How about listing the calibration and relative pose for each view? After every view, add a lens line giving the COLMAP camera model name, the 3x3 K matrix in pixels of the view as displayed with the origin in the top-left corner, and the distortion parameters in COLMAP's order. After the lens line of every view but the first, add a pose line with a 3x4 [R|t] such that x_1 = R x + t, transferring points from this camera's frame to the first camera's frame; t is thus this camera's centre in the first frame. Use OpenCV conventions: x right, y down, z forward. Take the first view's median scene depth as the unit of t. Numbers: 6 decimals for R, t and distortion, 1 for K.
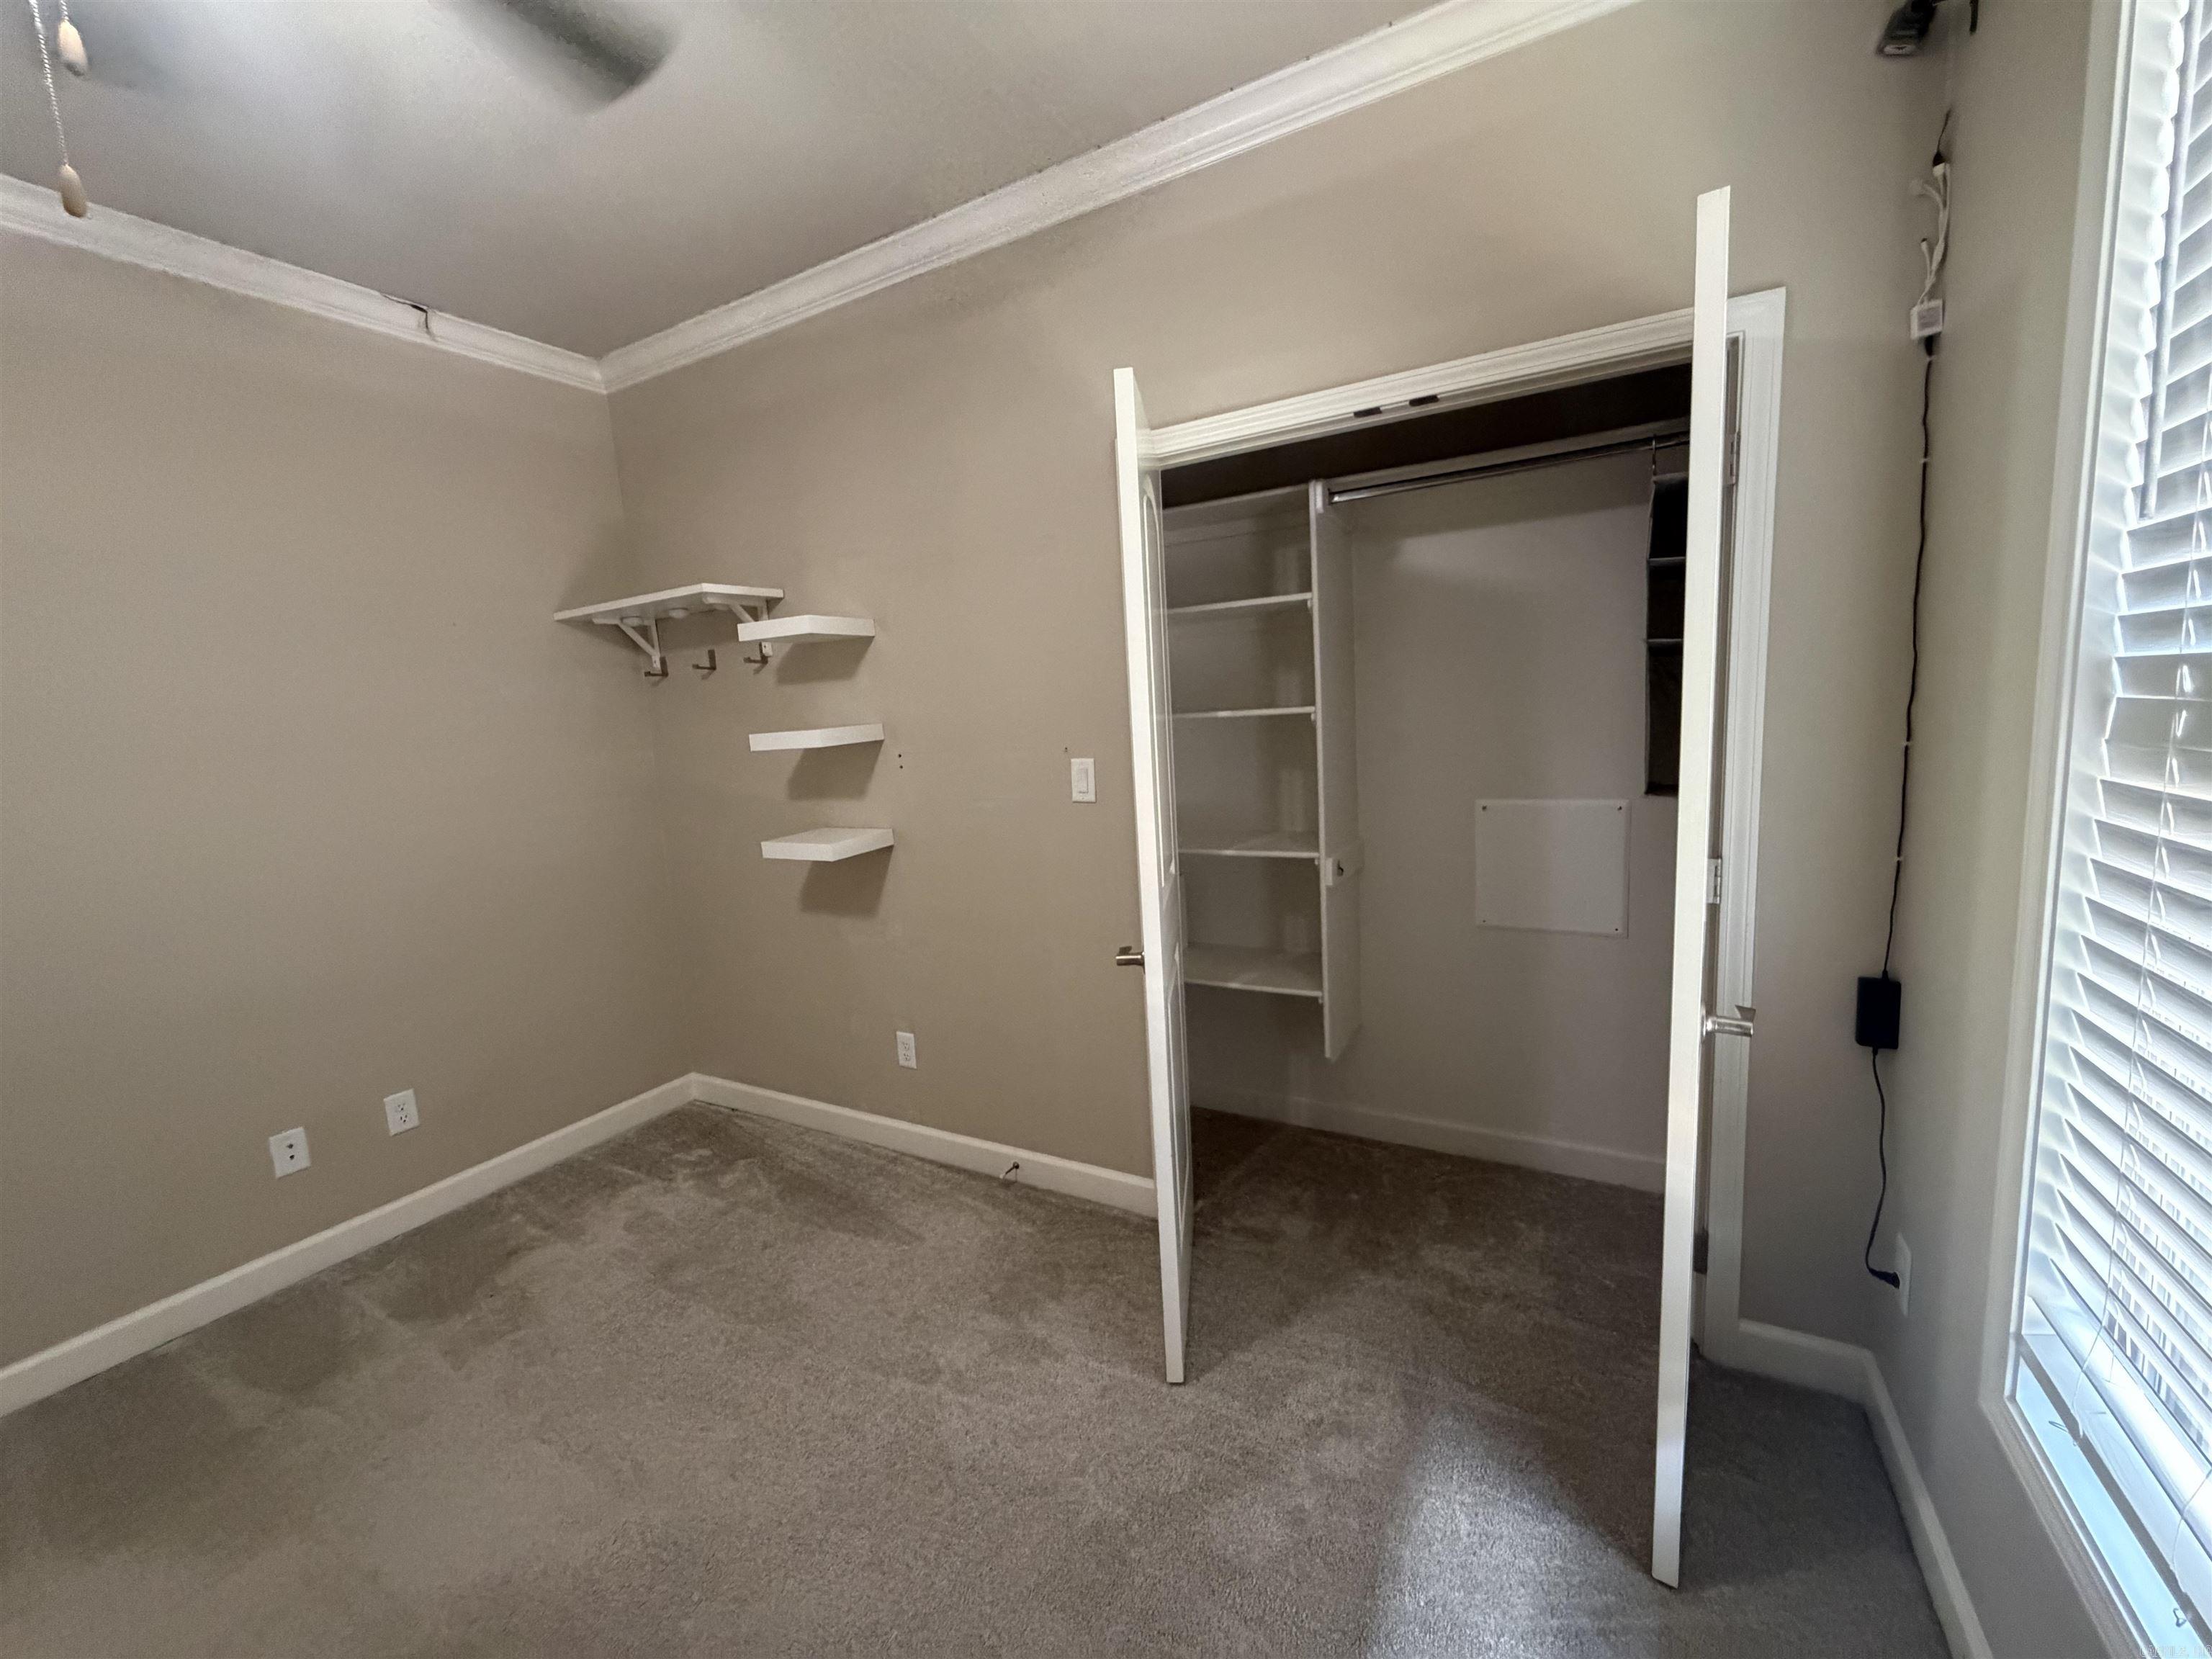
lens RADIAL K [[885.4, 0, 1106.0], [0, 885.4, 829.5], [0, 0, 1]] dist [-0.001365, 0.000118]
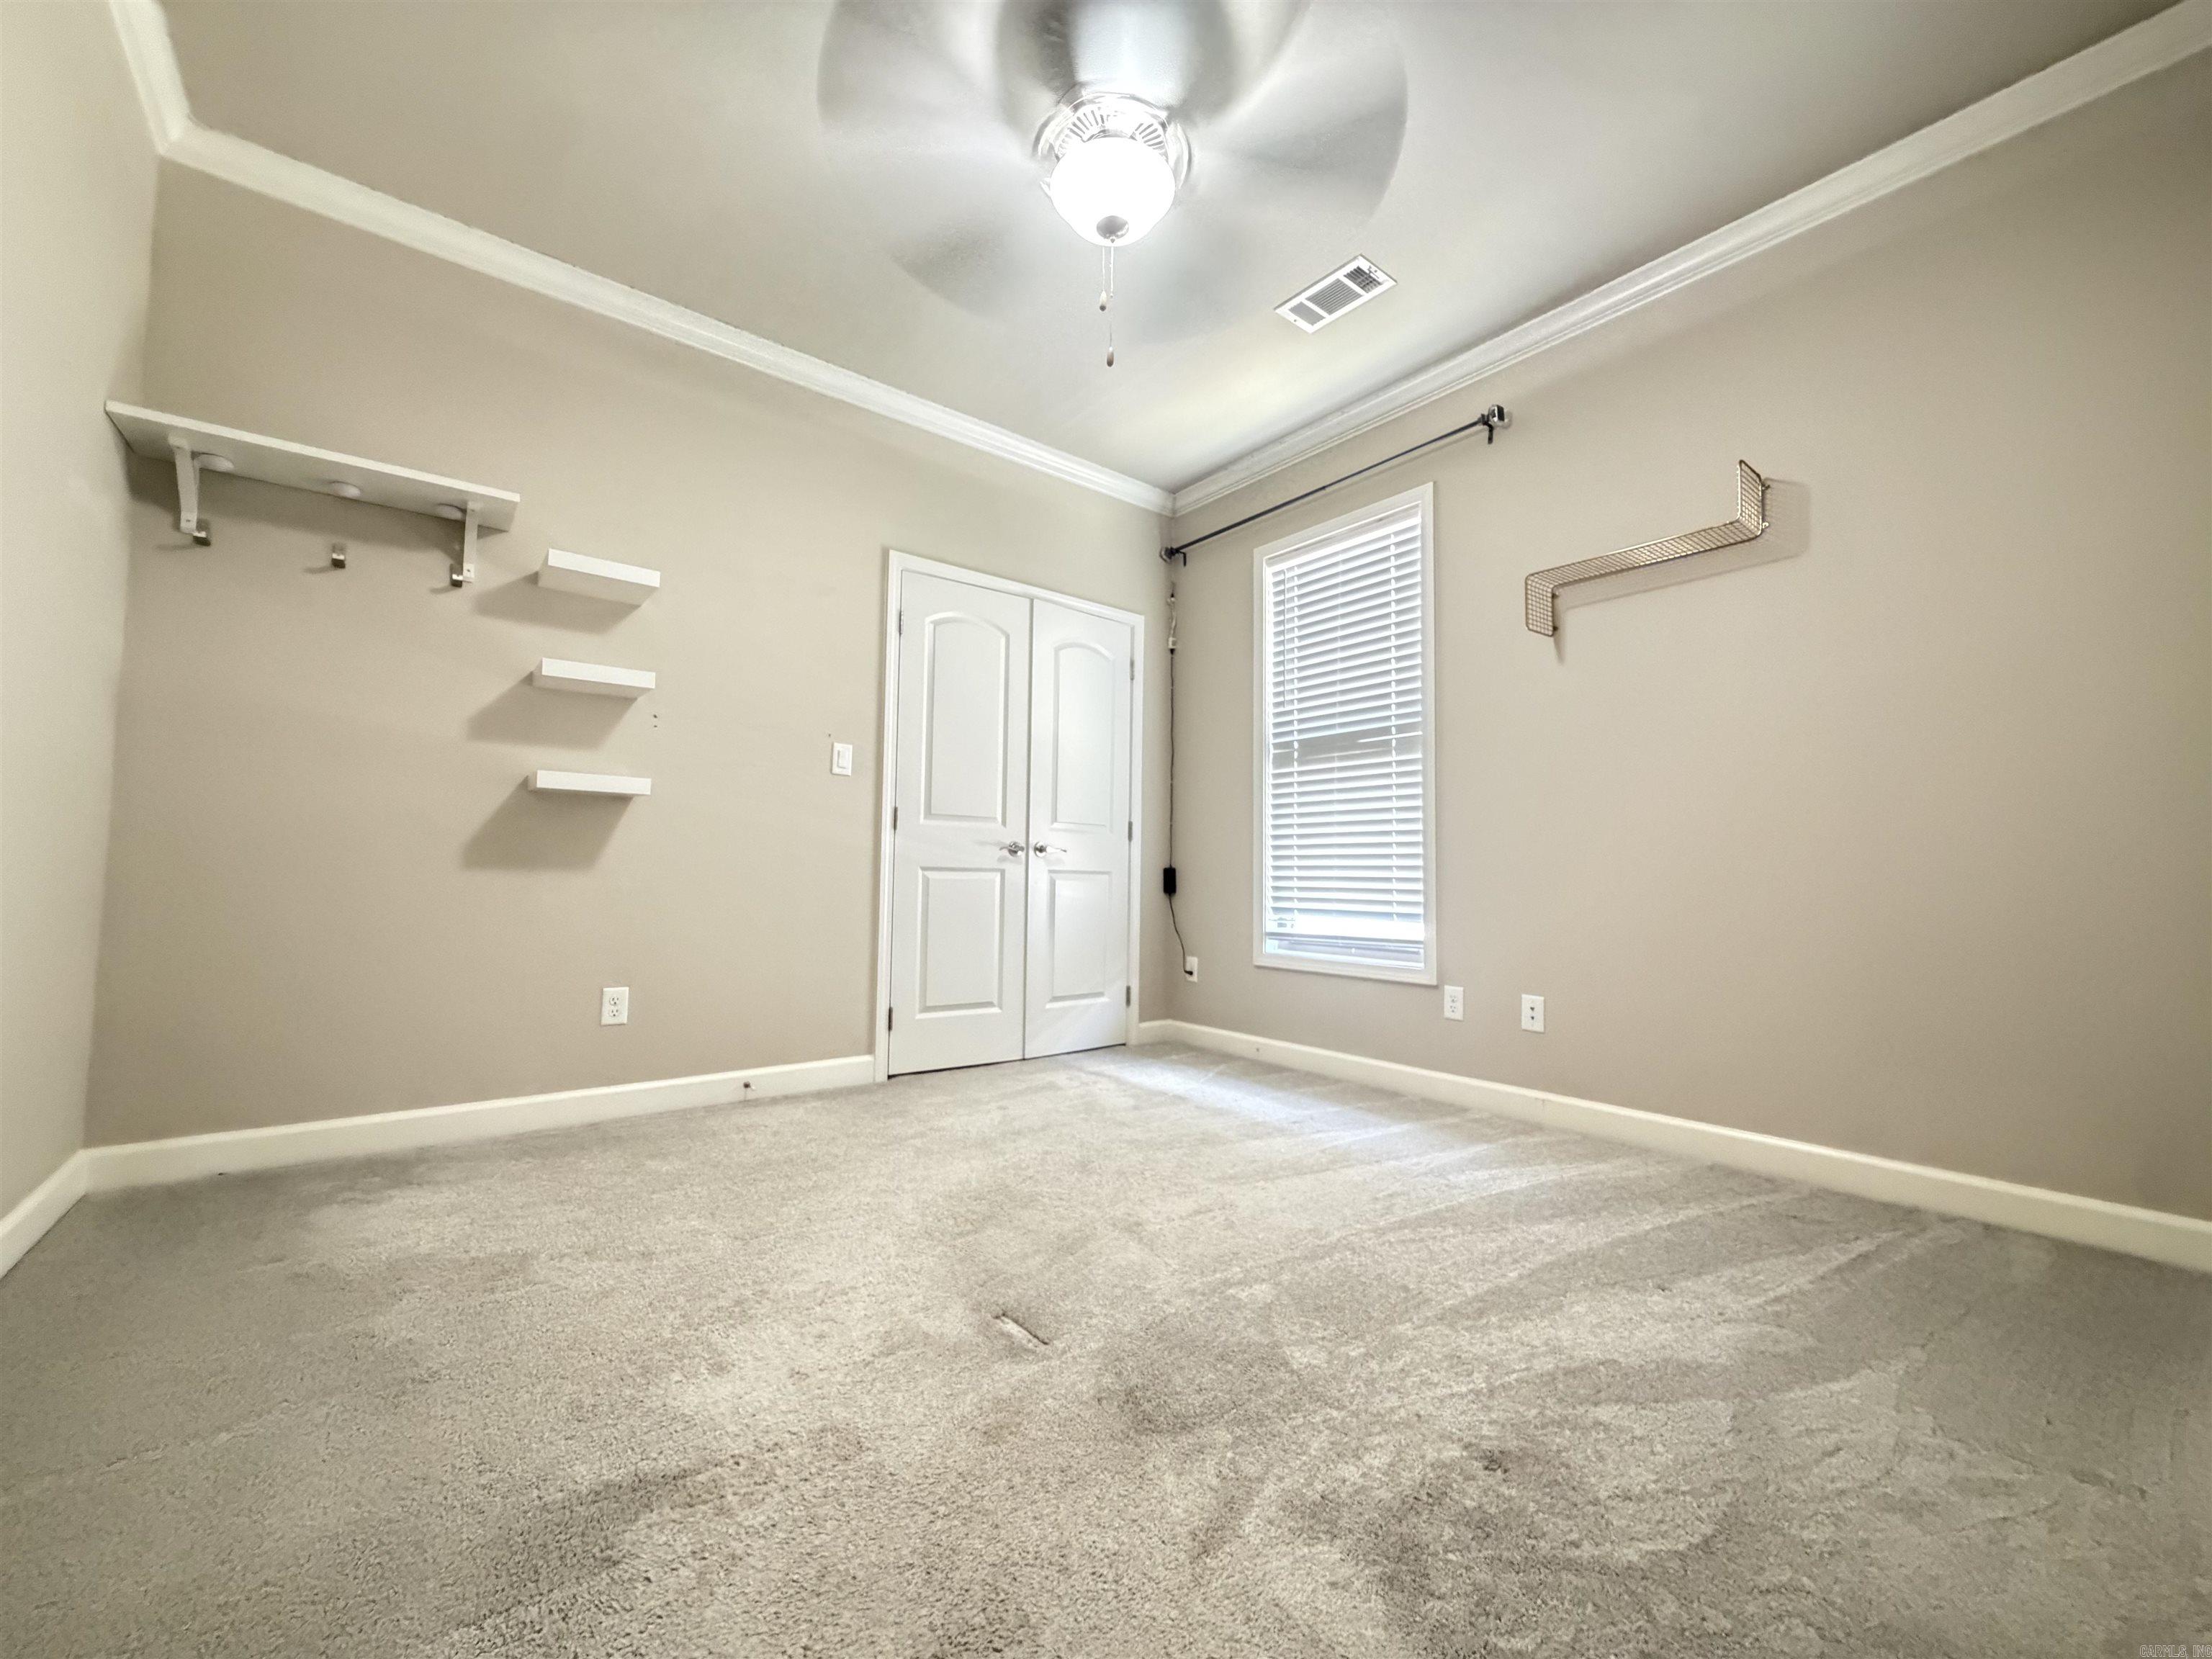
lens RADIAL K [[885.4, 0, 1106.0], [0, 885.4, 829.5], [0, 0, 1]] dist [-0.001365, 0.000118]
pose [[0.375565, 0.115387, 0.919585, -1.297261], [0.090414, 0.982925, -0.160260, 0.357917], [-0.922375, 0.143332, 0.358719, 0.147575]]
